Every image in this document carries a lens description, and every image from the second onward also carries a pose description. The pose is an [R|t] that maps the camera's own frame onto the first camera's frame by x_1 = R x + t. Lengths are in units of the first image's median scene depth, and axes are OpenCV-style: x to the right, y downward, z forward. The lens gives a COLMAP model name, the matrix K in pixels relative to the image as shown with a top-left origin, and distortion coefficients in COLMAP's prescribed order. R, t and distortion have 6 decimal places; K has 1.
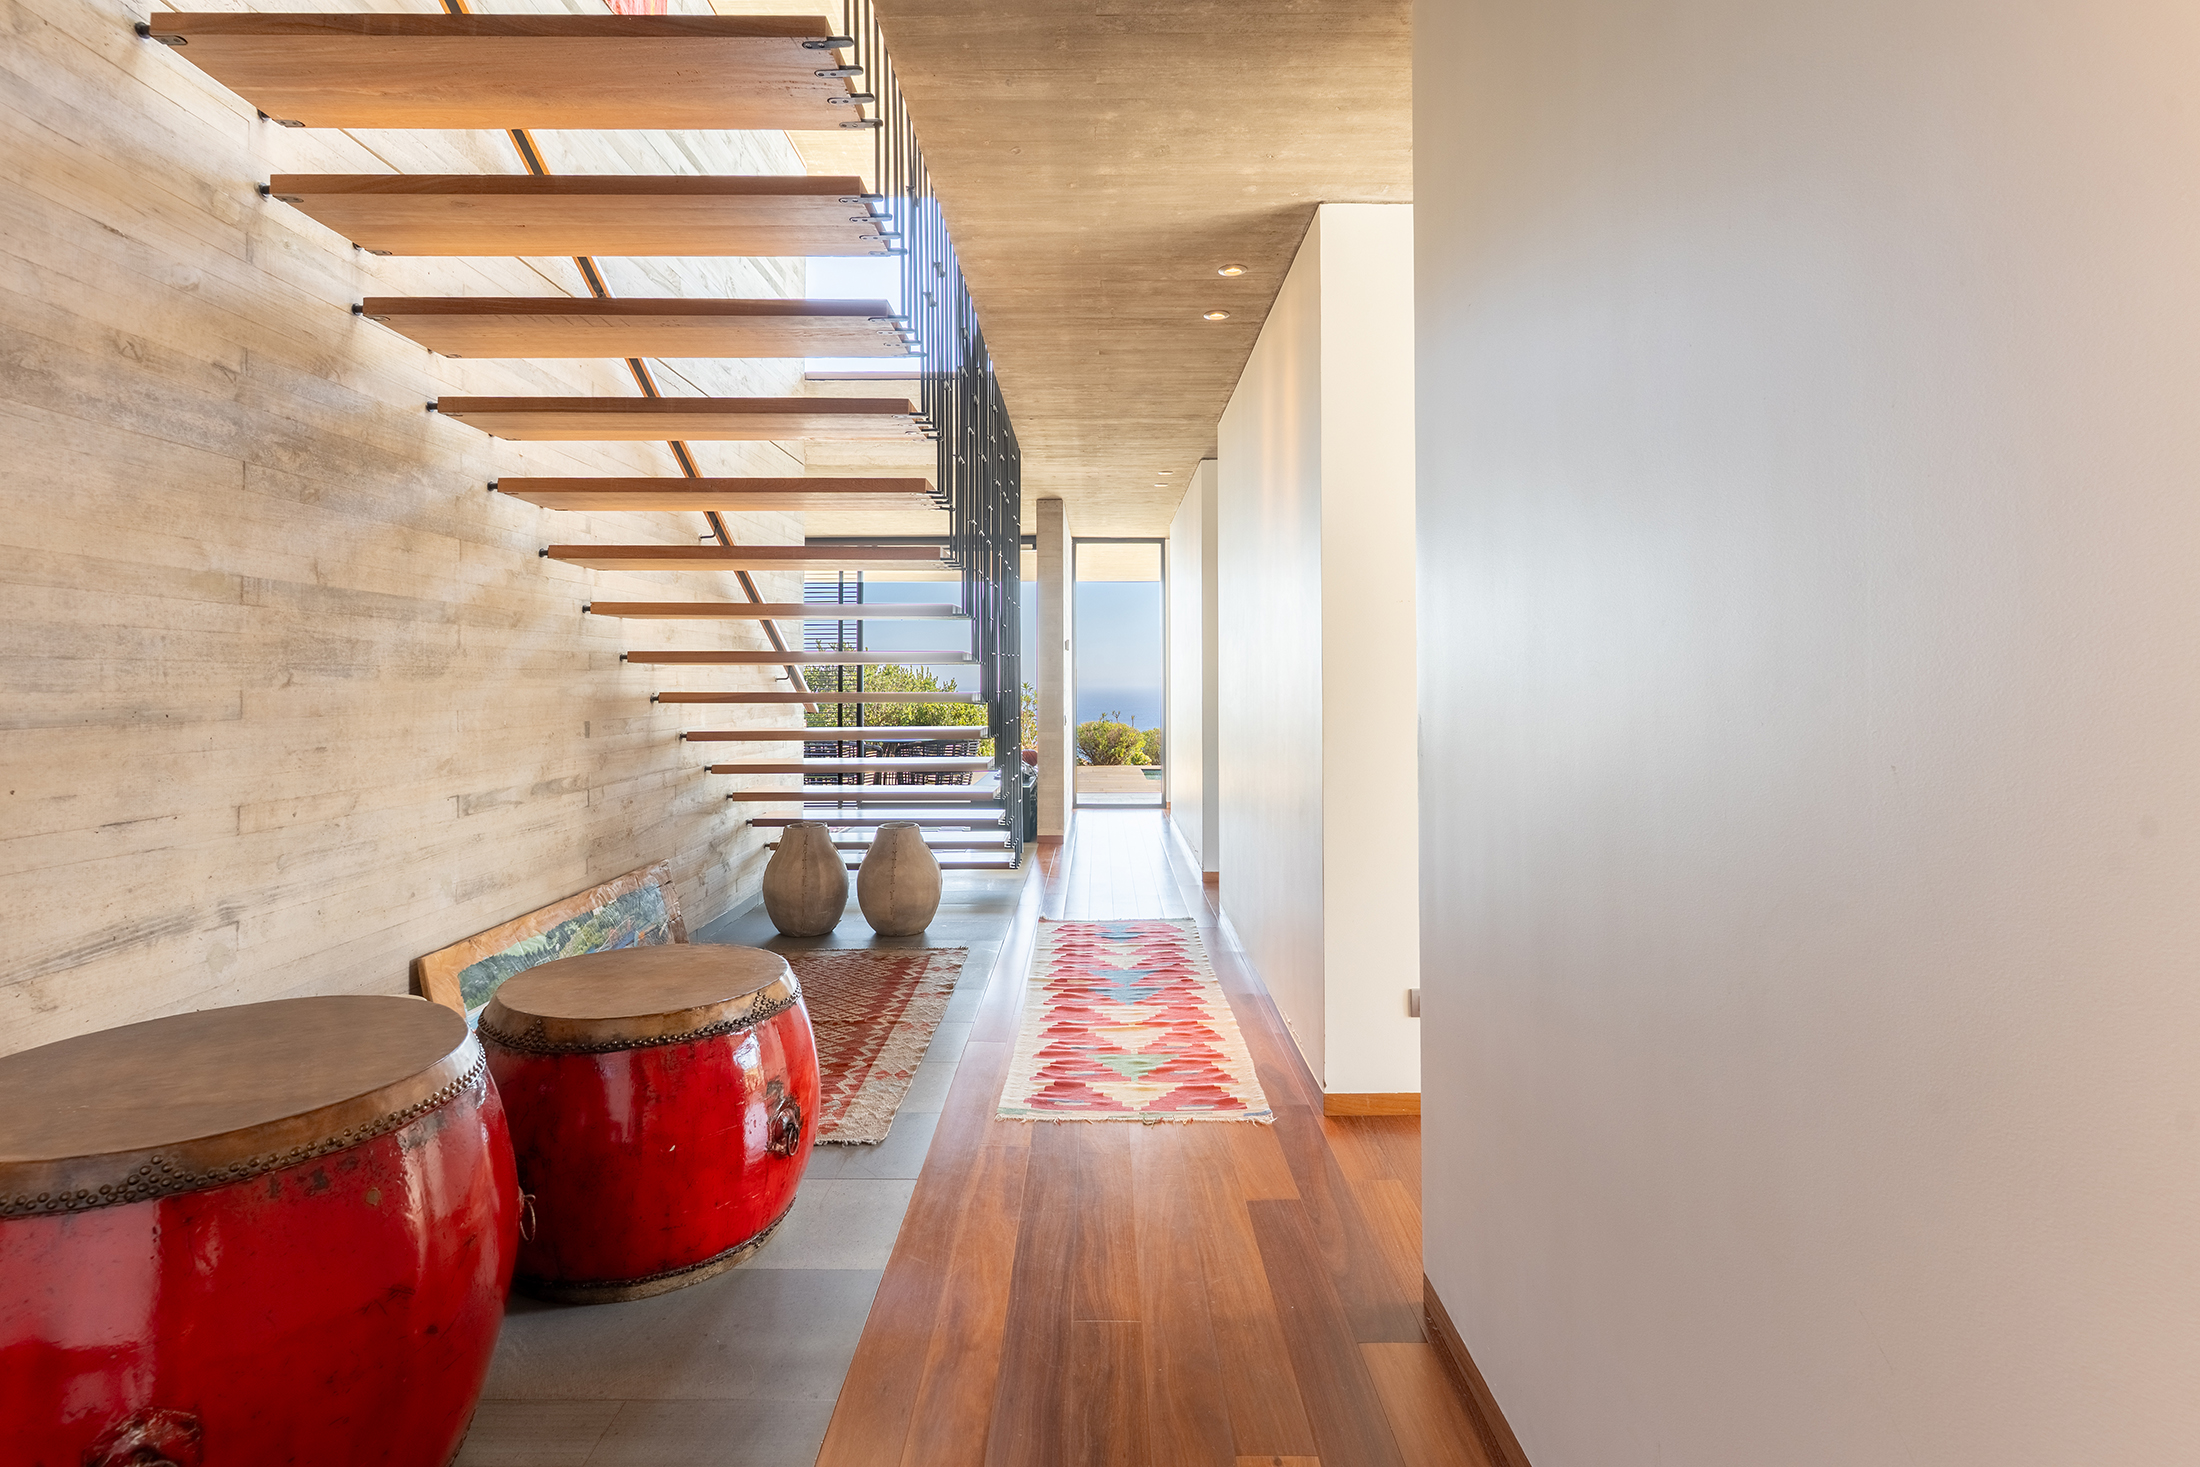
lens RADIAL K [[1065.8, 0, 1101.3], [0, 1065.8, 721.2], [0, 0, 1]] dist [0.000200, 0.000012]
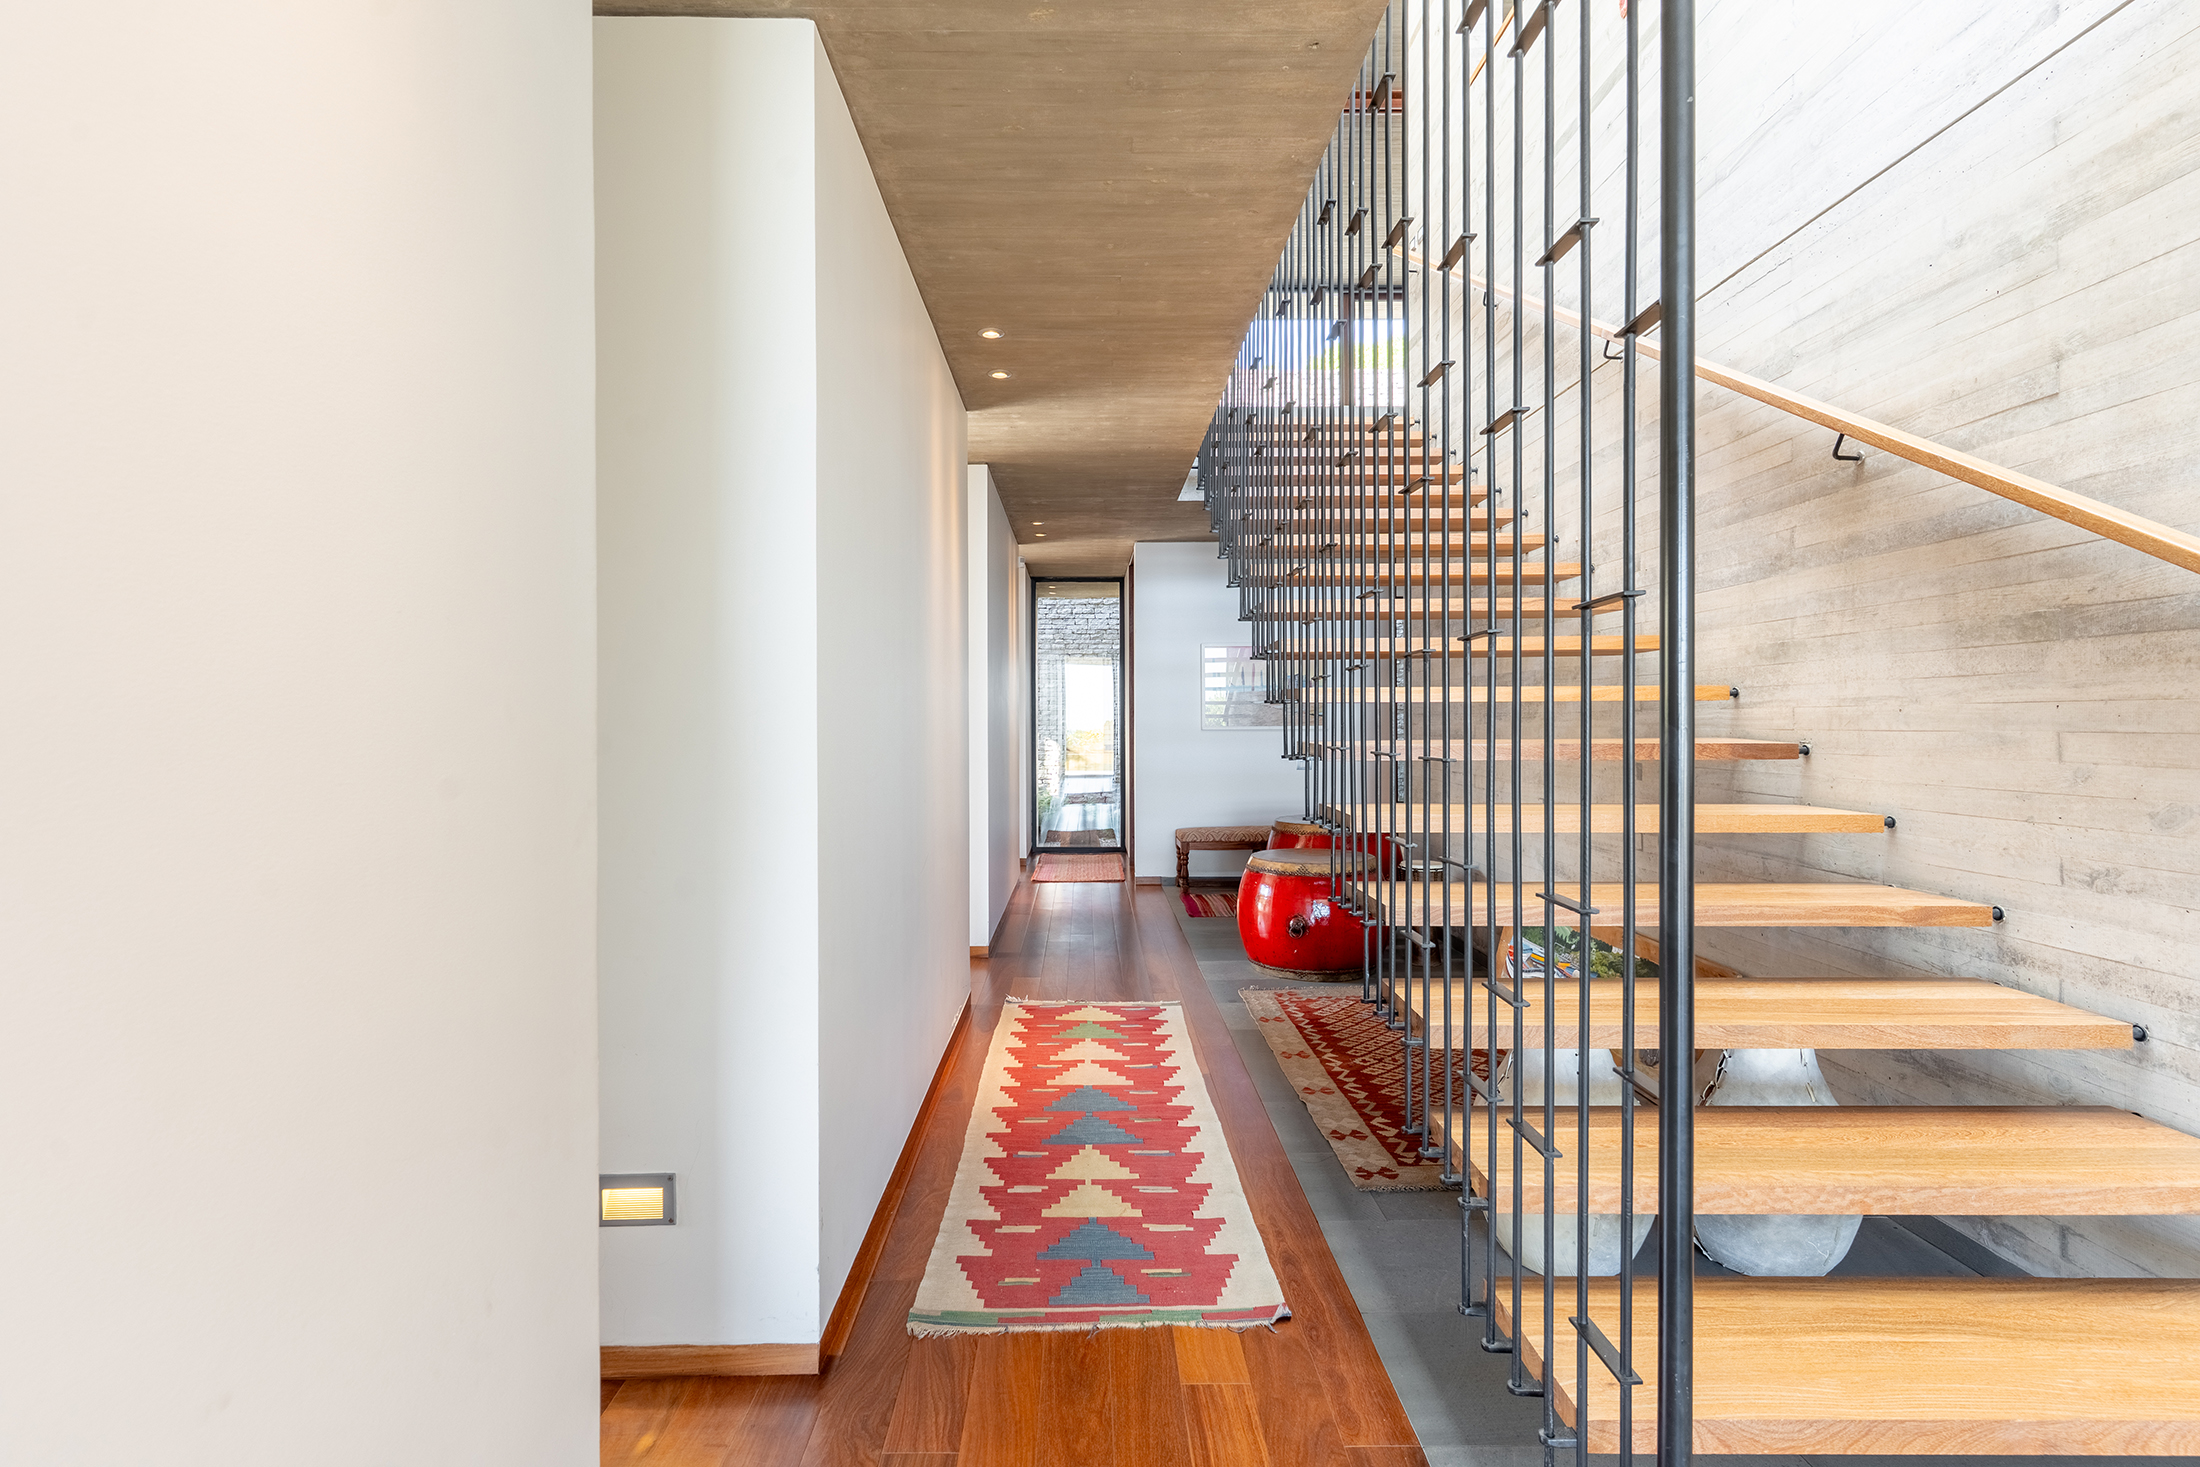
lens RADIAL K [[1065.8, 0, 1099.3], [0, 1065.8, 727.9], [0, 0, 1]] dist [0.000200, 0.000012]
pose [[-0.999932, 0.007885, -0.008609, 0.026397], [0.007469, 0.998852, 0.047319, -0.089724], [0.008973, 0.047251, -0.998843, 2.143340]]
